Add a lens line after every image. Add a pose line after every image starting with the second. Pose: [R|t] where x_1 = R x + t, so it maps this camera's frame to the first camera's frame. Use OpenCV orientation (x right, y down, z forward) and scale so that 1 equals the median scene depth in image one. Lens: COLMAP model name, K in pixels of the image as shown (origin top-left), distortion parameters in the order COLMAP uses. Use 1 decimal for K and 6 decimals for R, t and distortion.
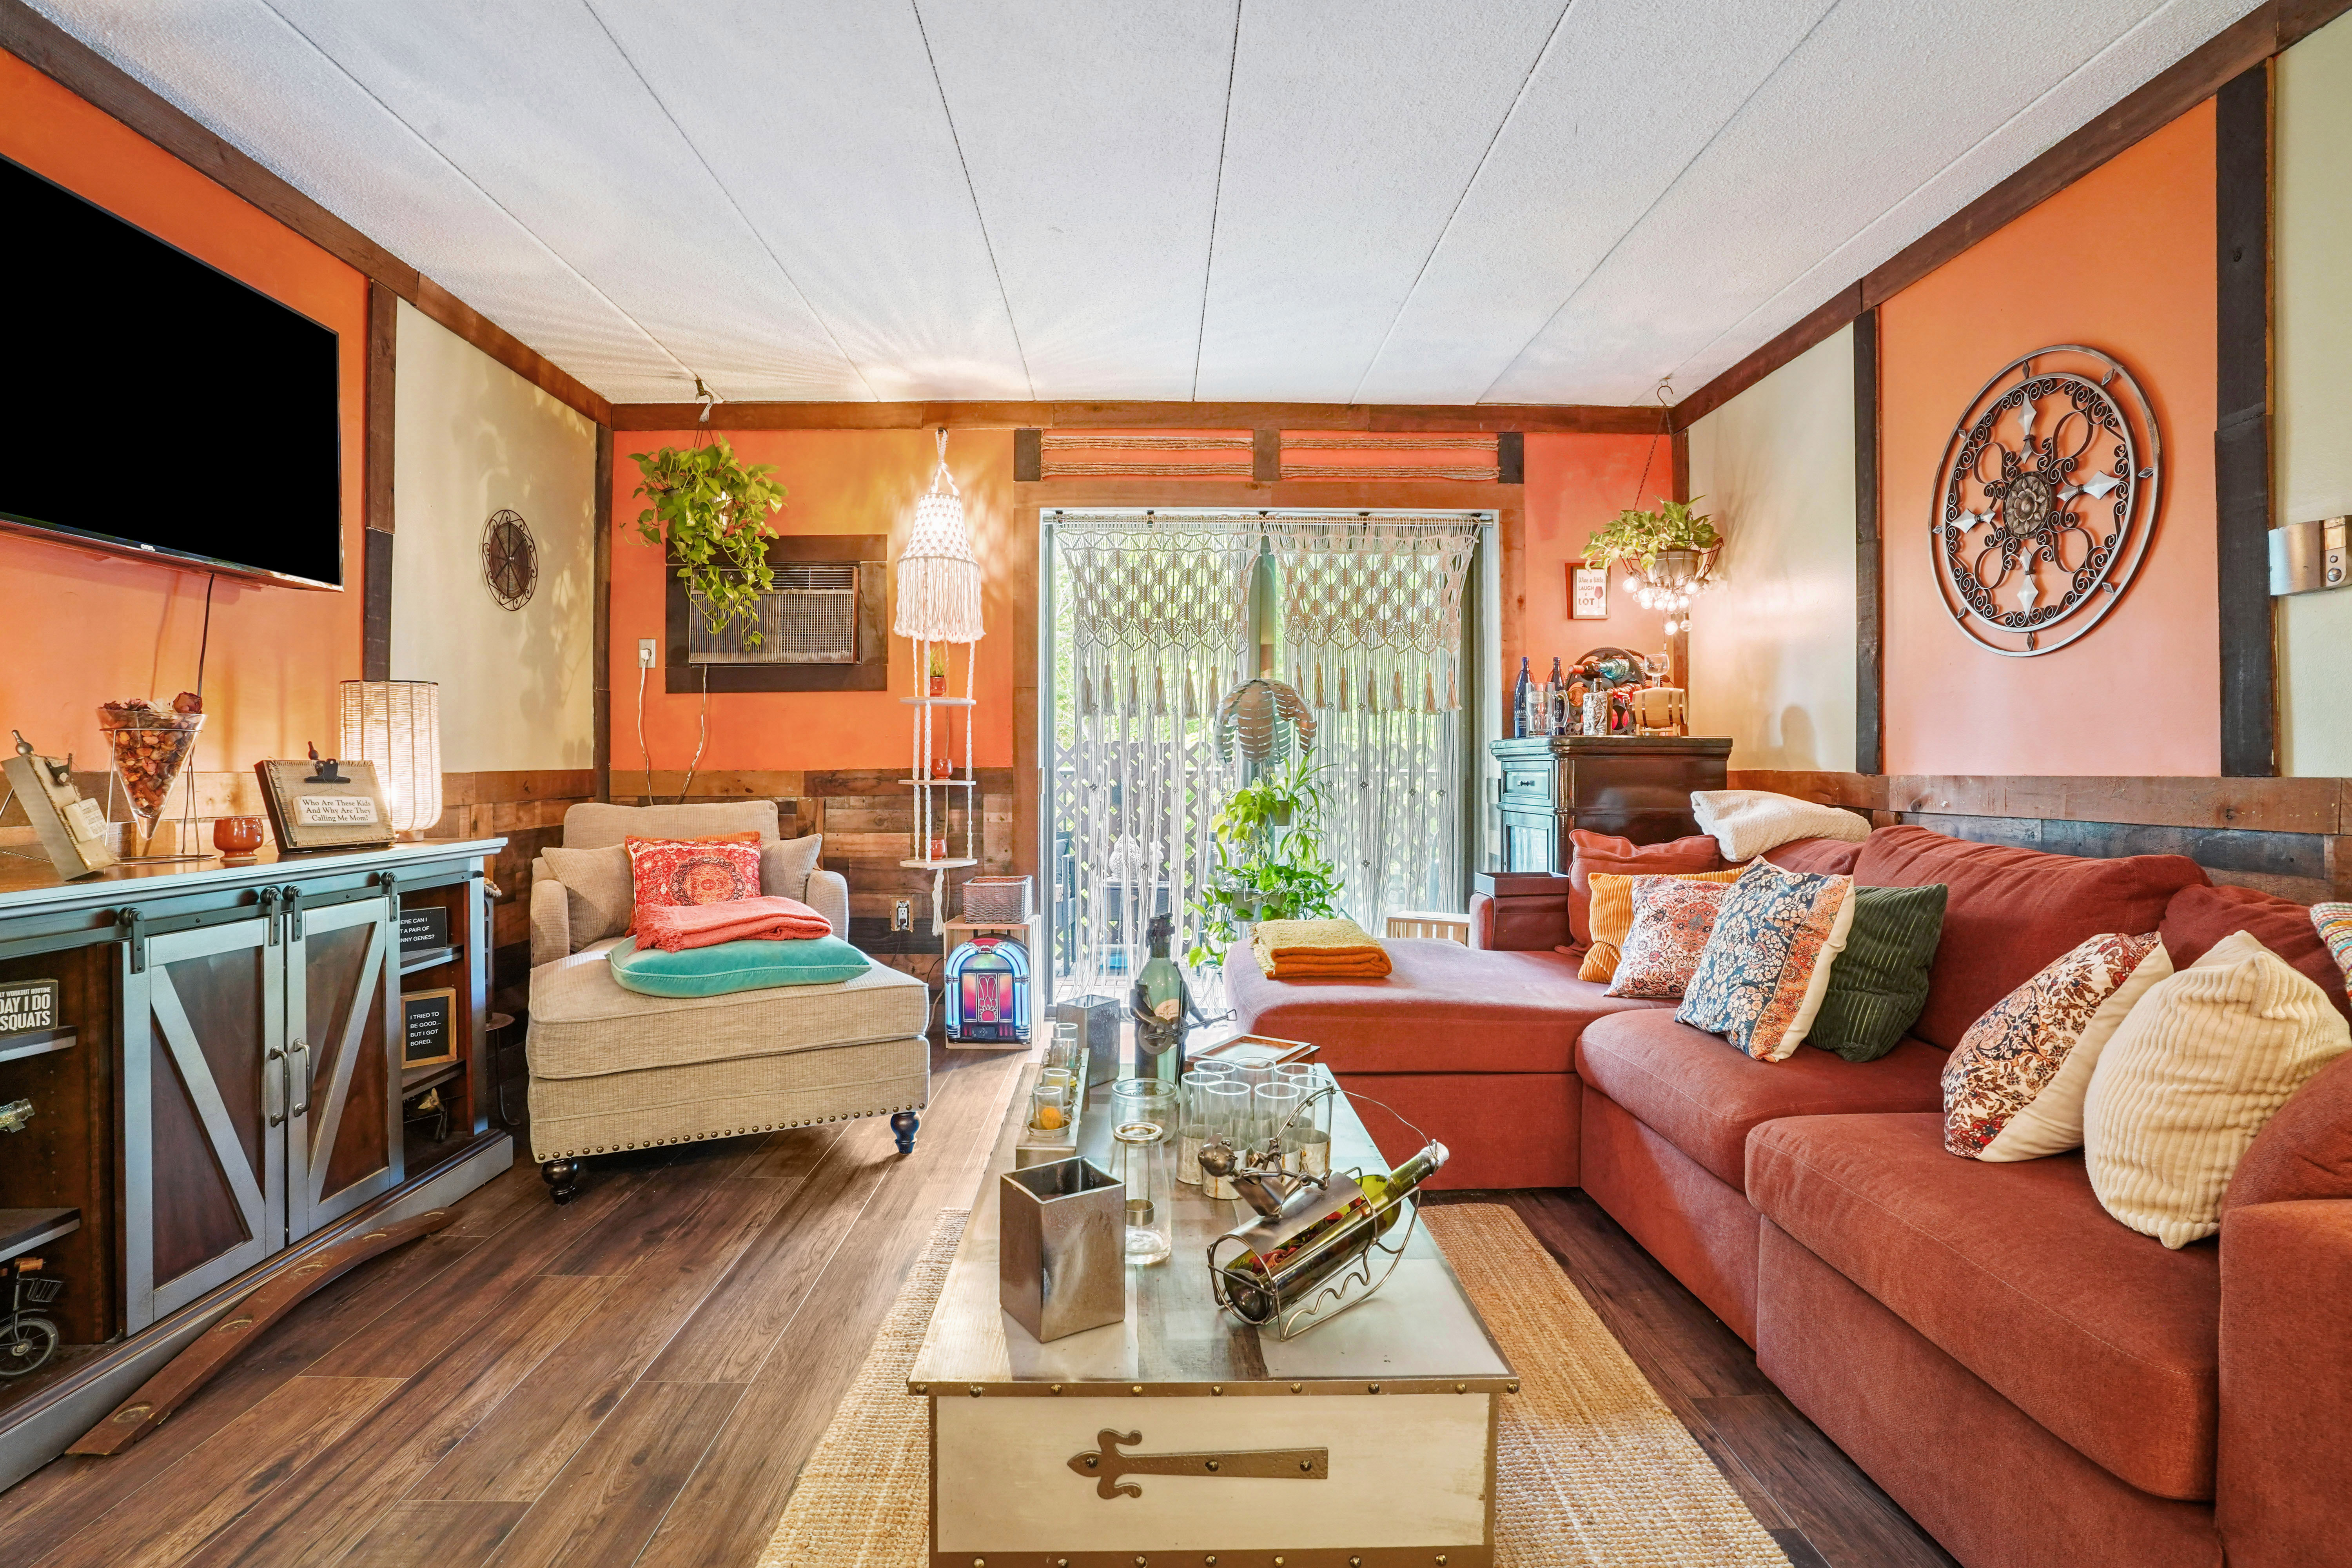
lens RADIAL K [[1150.5, 0, 1155.4], [0, 1150.5, 774.5], [0, 0, 1]] dist [-0.065582, 0.022367]
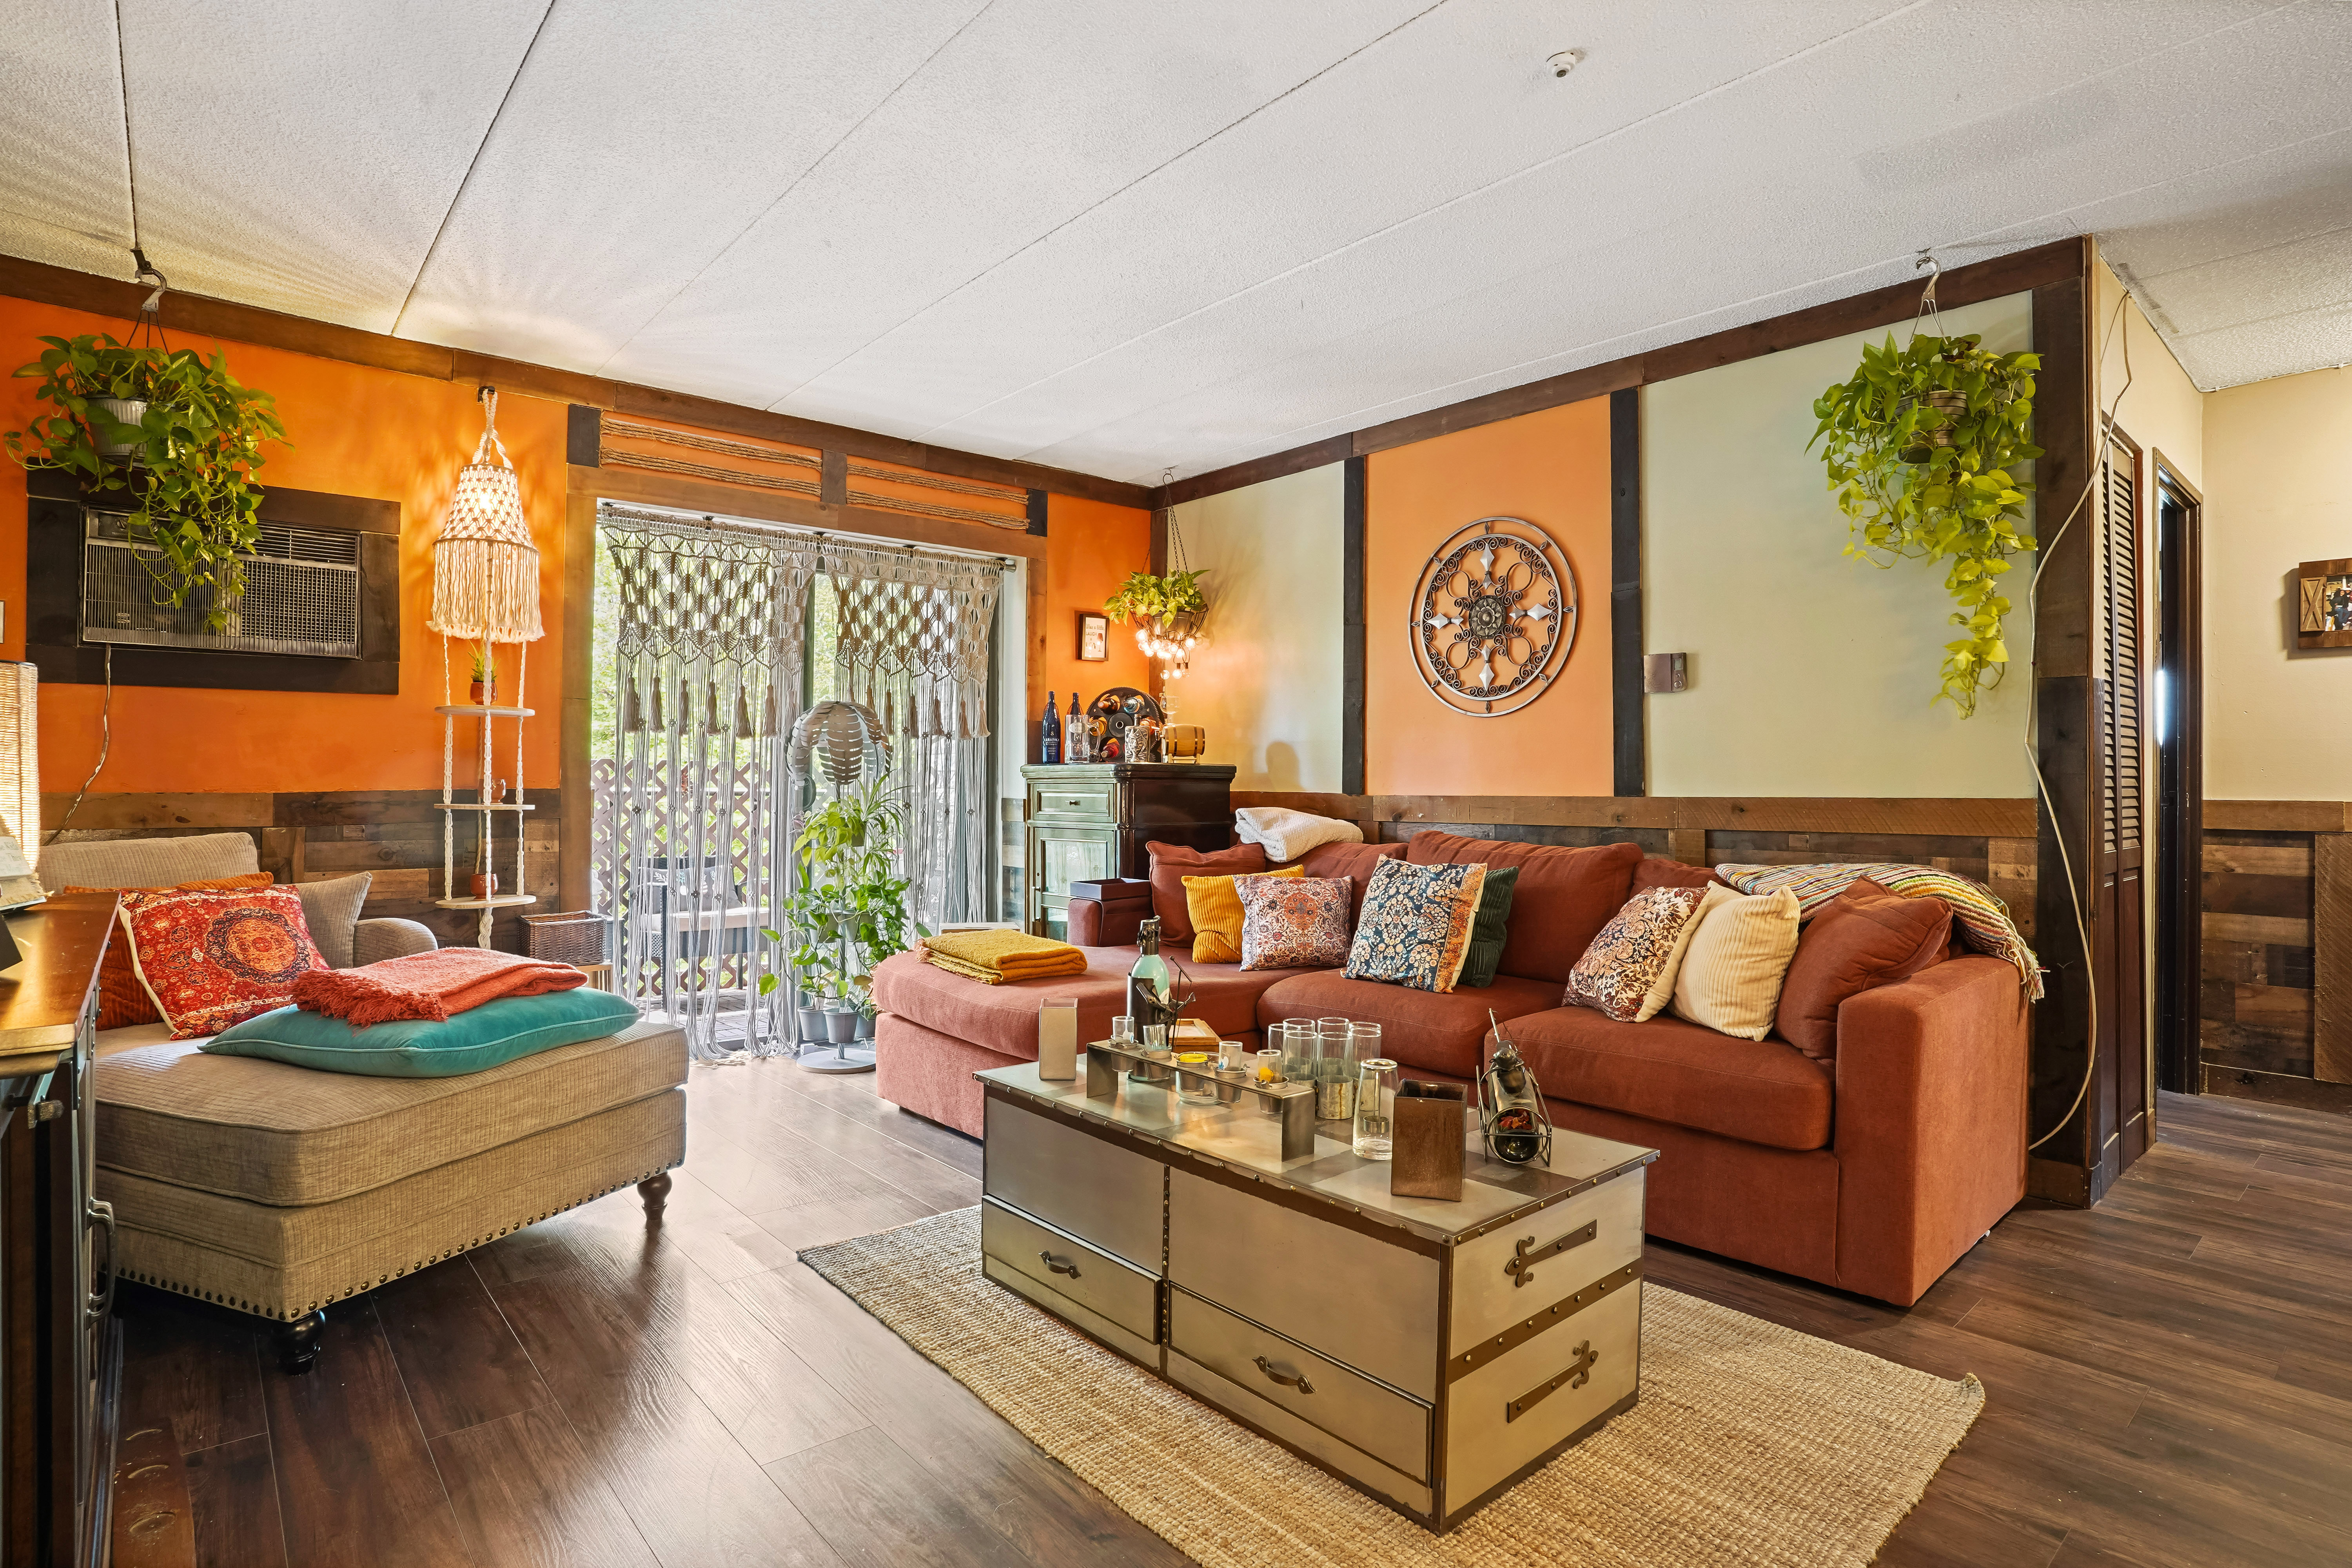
lens RADIAL K [[1150.5, 0, 1214.7], [0, 1150.5, 785.9], [0, 0, 1]] dist [-0.065582, 0.022367]
pose [[0.769528, 0.001839, 0.638610, -0.328510], [0.002131, 0.999983, -0.005447, -0.003050], [-0.638609, 0.005552, 0.769511, 0.025131]]
